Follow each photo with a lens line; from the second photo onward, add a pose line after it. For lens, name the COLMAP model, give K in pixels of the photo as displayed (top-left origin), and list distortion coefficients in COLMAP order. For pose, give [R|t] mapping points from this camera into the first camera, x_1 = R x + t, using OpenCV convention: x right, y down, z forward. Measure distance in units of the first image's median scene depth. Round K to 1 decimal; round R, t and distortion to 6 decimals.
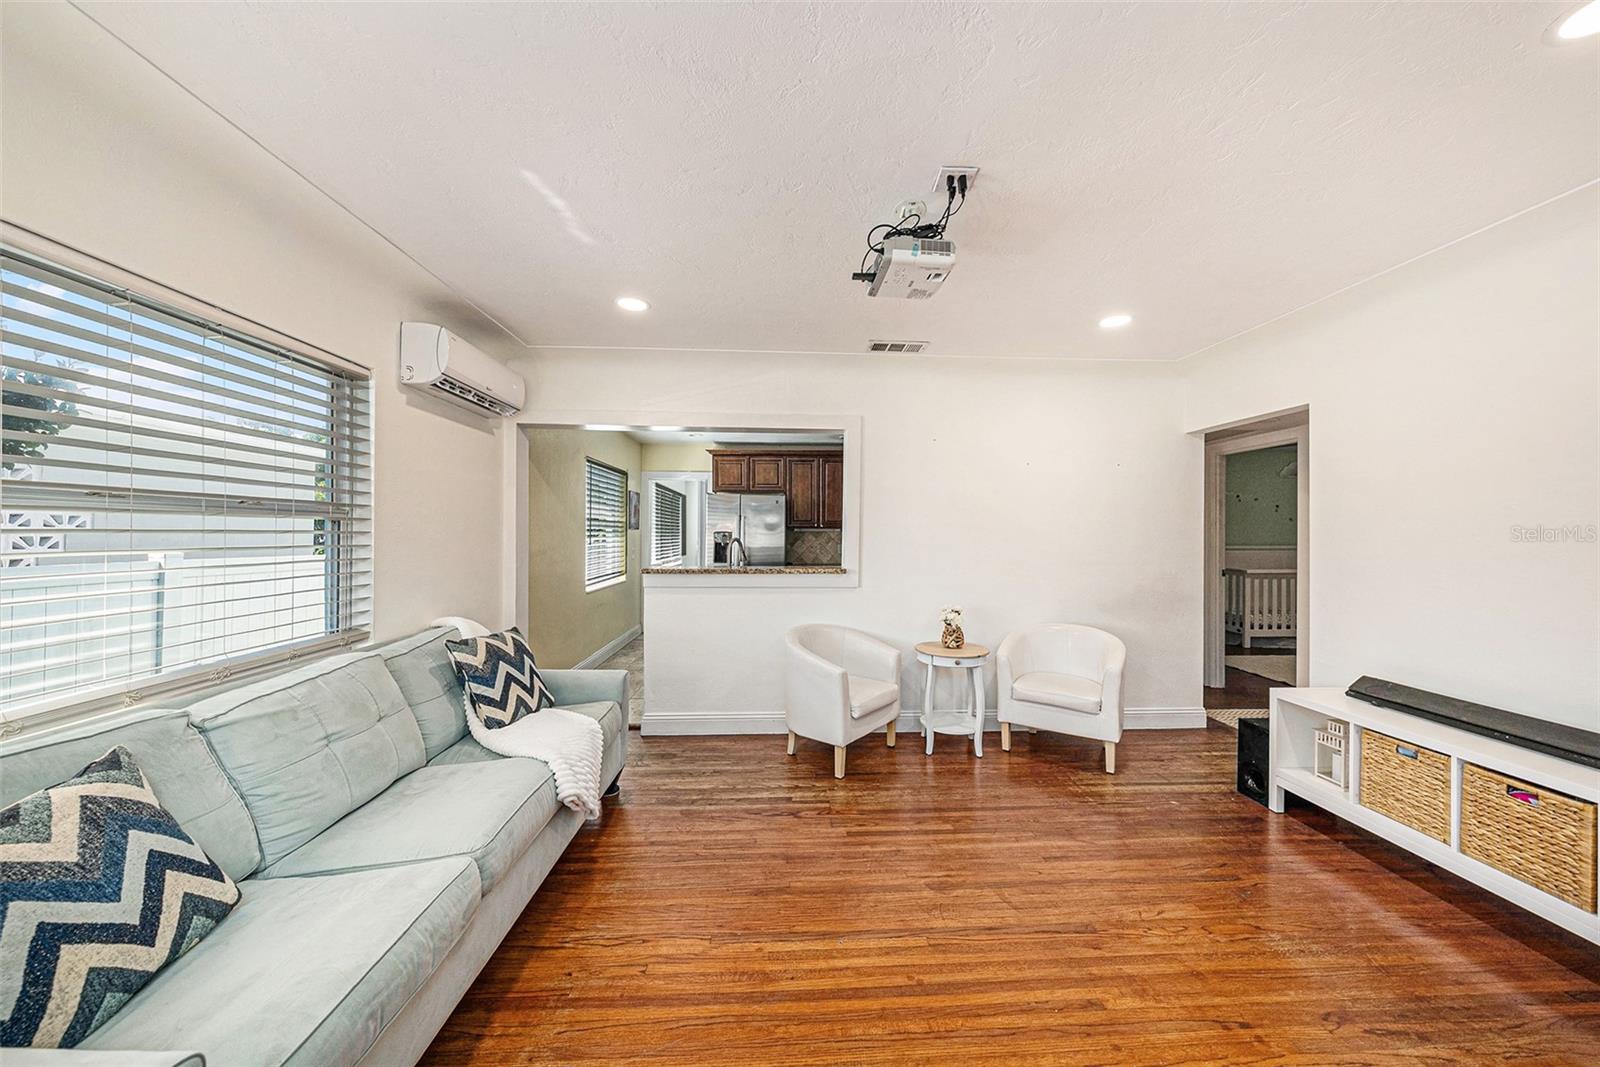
lens RADIAL K [[562.3, 0, 803.3], [0, 562.3, 530.4], [0, 0, 1]] dist [-0.001953, 0.000167]
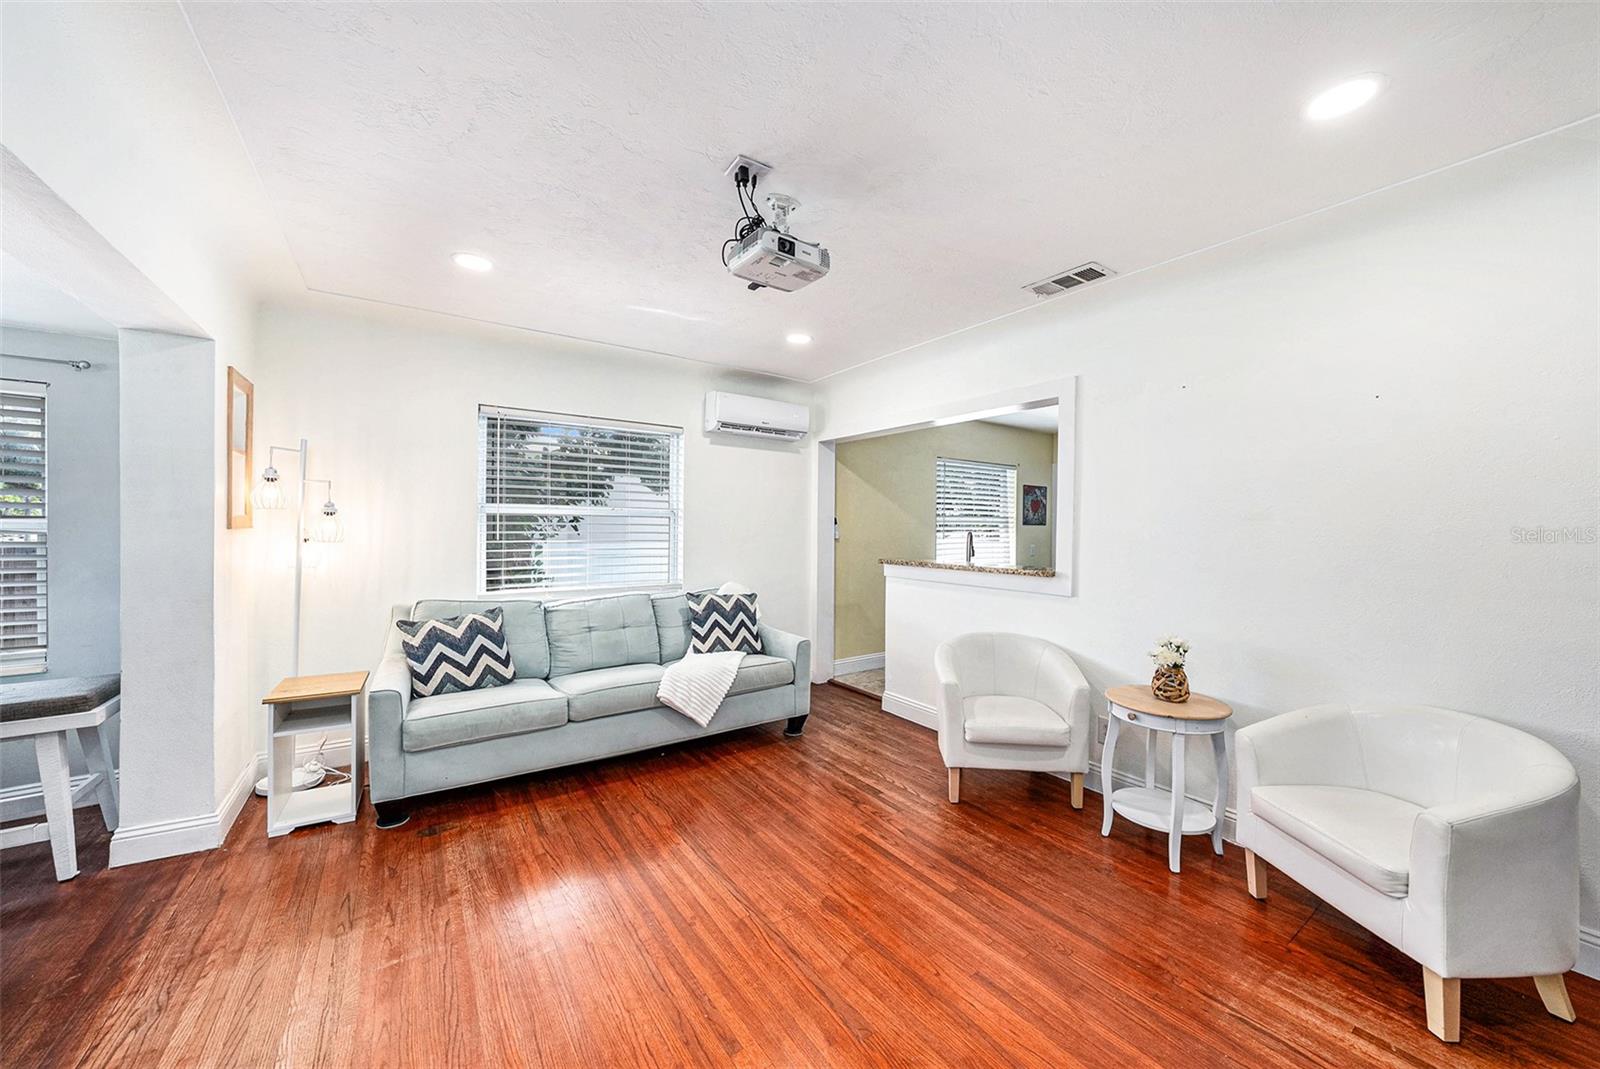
lens RADIAL K [[575.7, 0, 789.4], [0, 575.7, 529.3], [0, 0, 1]] dist [-0.001572, 0.000227]
pose [[0.511782, -0.000188, -0.859116, 0.910557], [0.001939, 0.999998, 0.000936, 0.013197], [0.859113, -0.002145, 0.511781, 0.409061]]
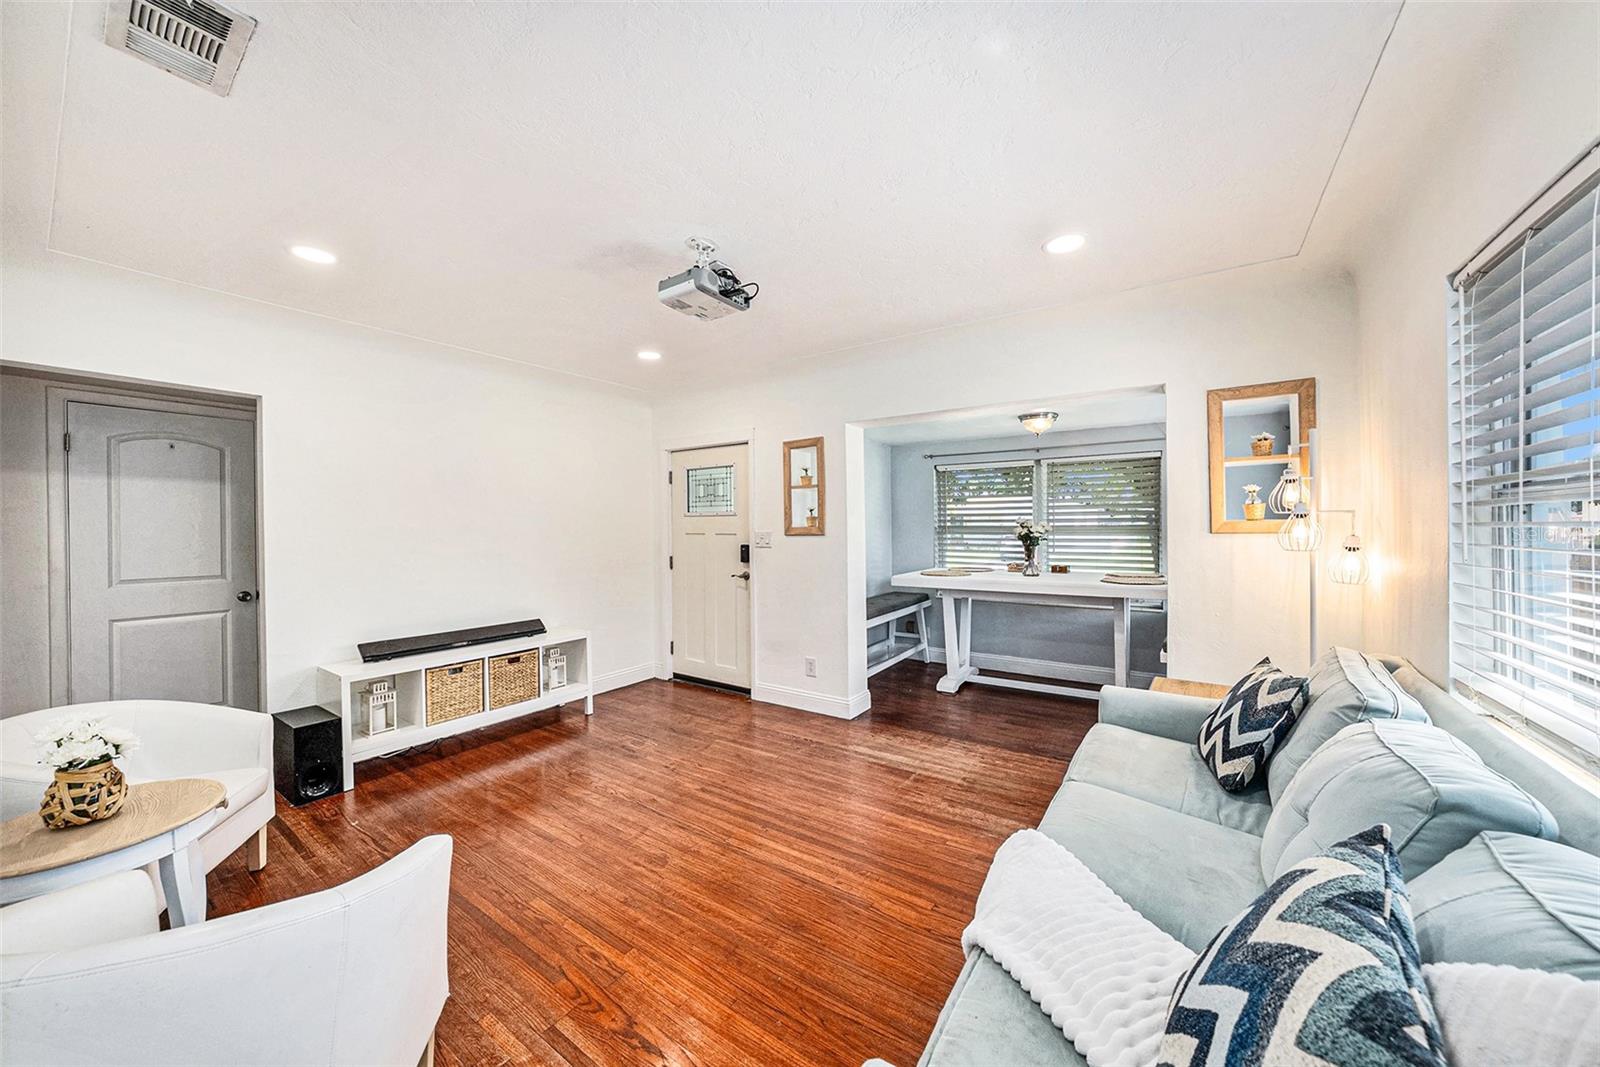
lens RADIAL K [[562.3, 0, 803.3], [0, 562.3, 530.4], [0, 0, 1]] dist [-0.001953, 0.000167]
pose [[-0.796352, -0.002396, 0.604829, -0.549720], [-0.001610, 0.999997, 0.001841, 0.007449], [-0.604832, 0.000492, -0.796353, 1.500228]]
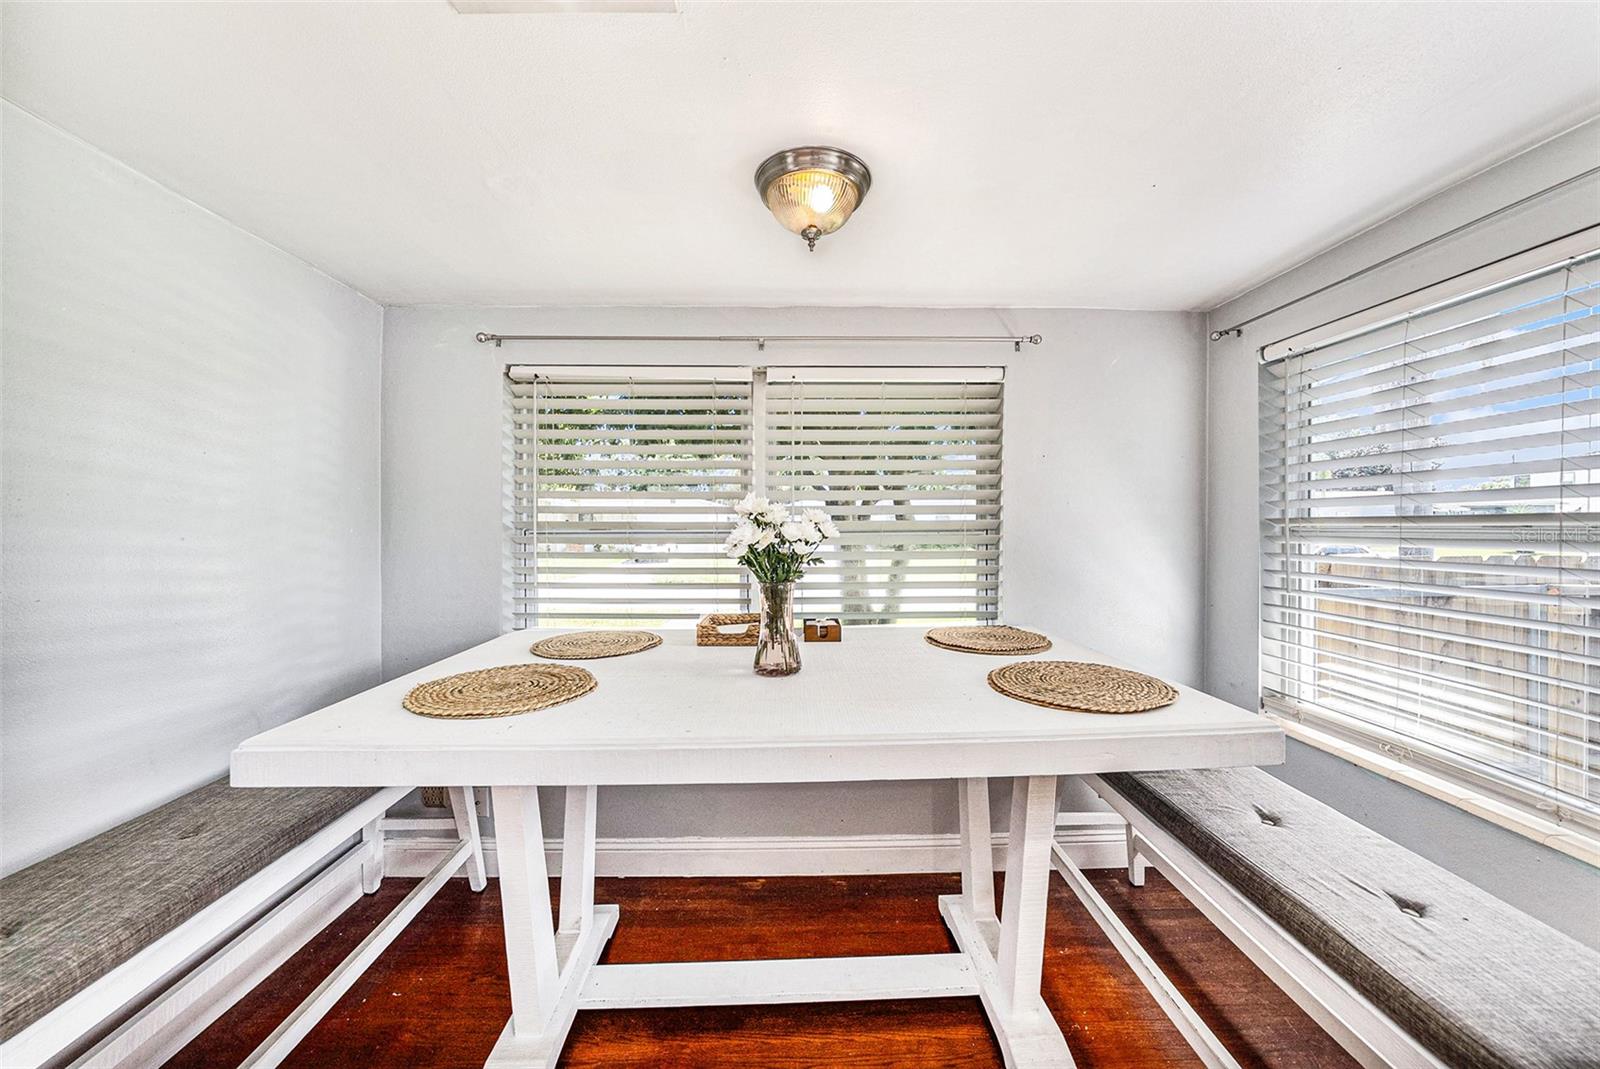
lens RADIAL K [[562.3, 0, 803.3], [0, 562.3, 531.4], [0, 0, 1]] dist [-0.001953, 0.000167]
pose [[-0.999692, -0.003776, 0.024532, -0.070302], [-0.003682, 0.999986, 0.003868, 0.003017], [-0.024546, 0.003776, -0.999692, 0.204294]]
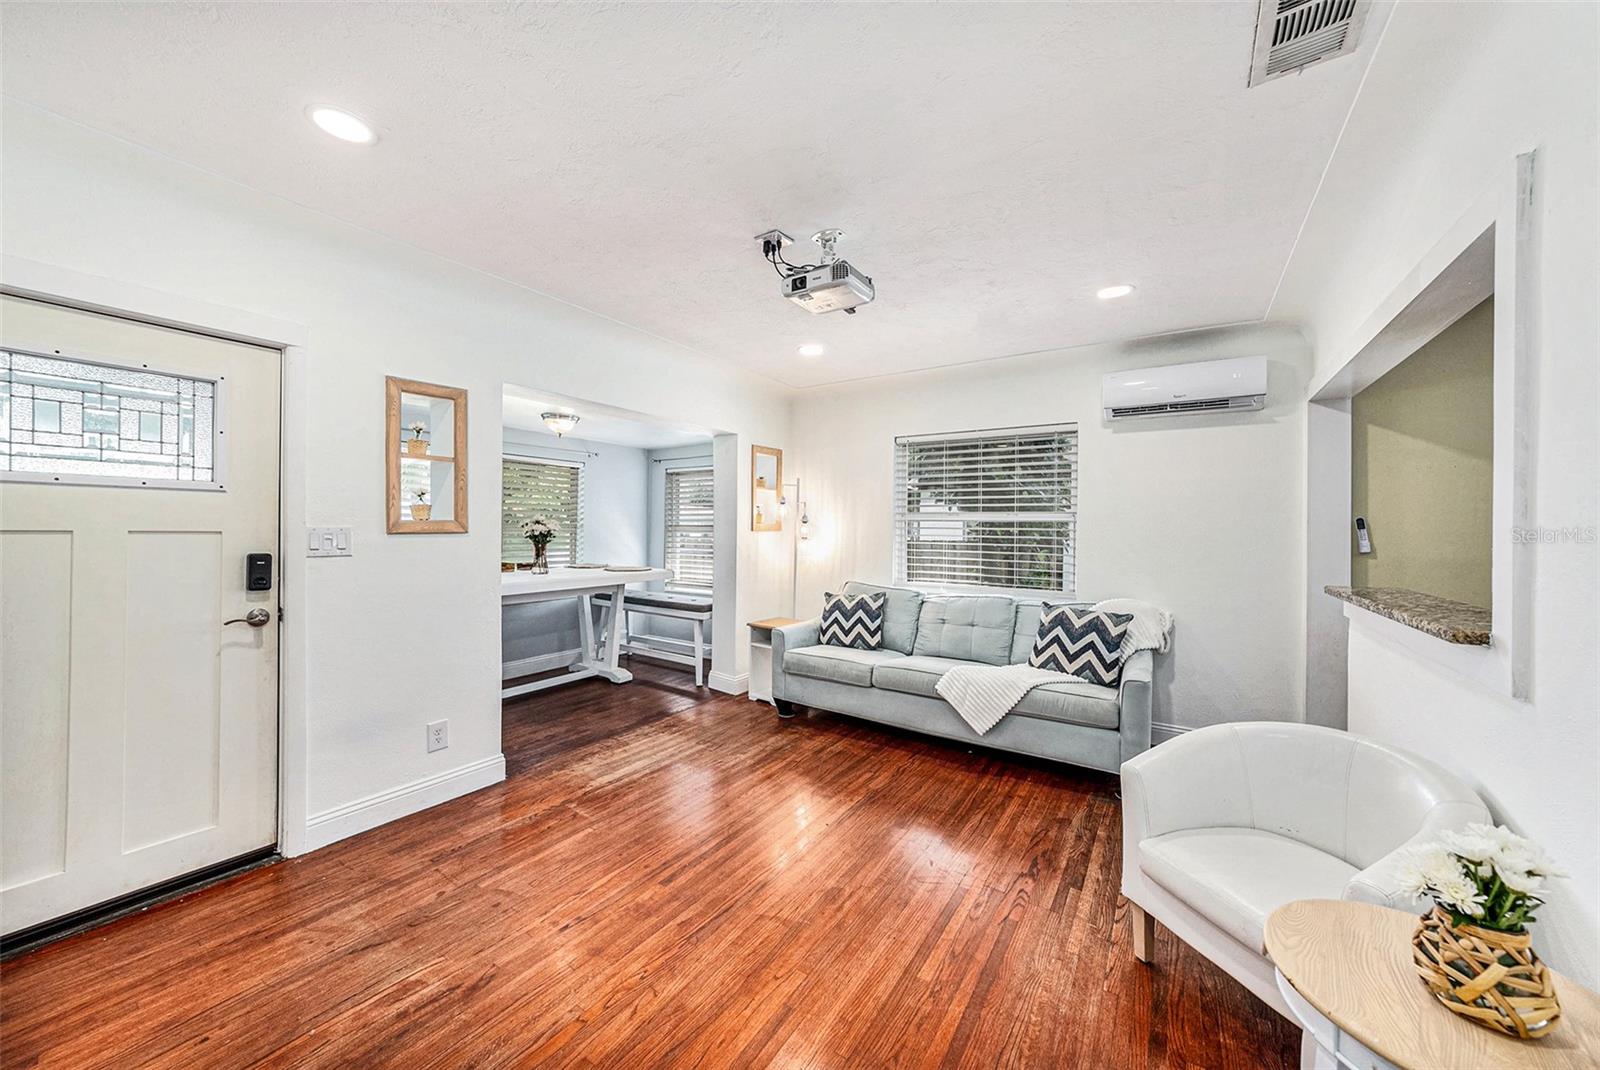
lens RADIAL K [[562.3, 0, 803.3], [0, 562.3, 531.9], [0, 0, 1]] dist [-0.001953, 0.000167]
pose [[-0.598344, -0.008030, -0.801199, 0.930601], [-0.008139, 0.999959, -0.003944, 0.020344], [0.801198, 0.004161, -0.598385, 1.366866]]
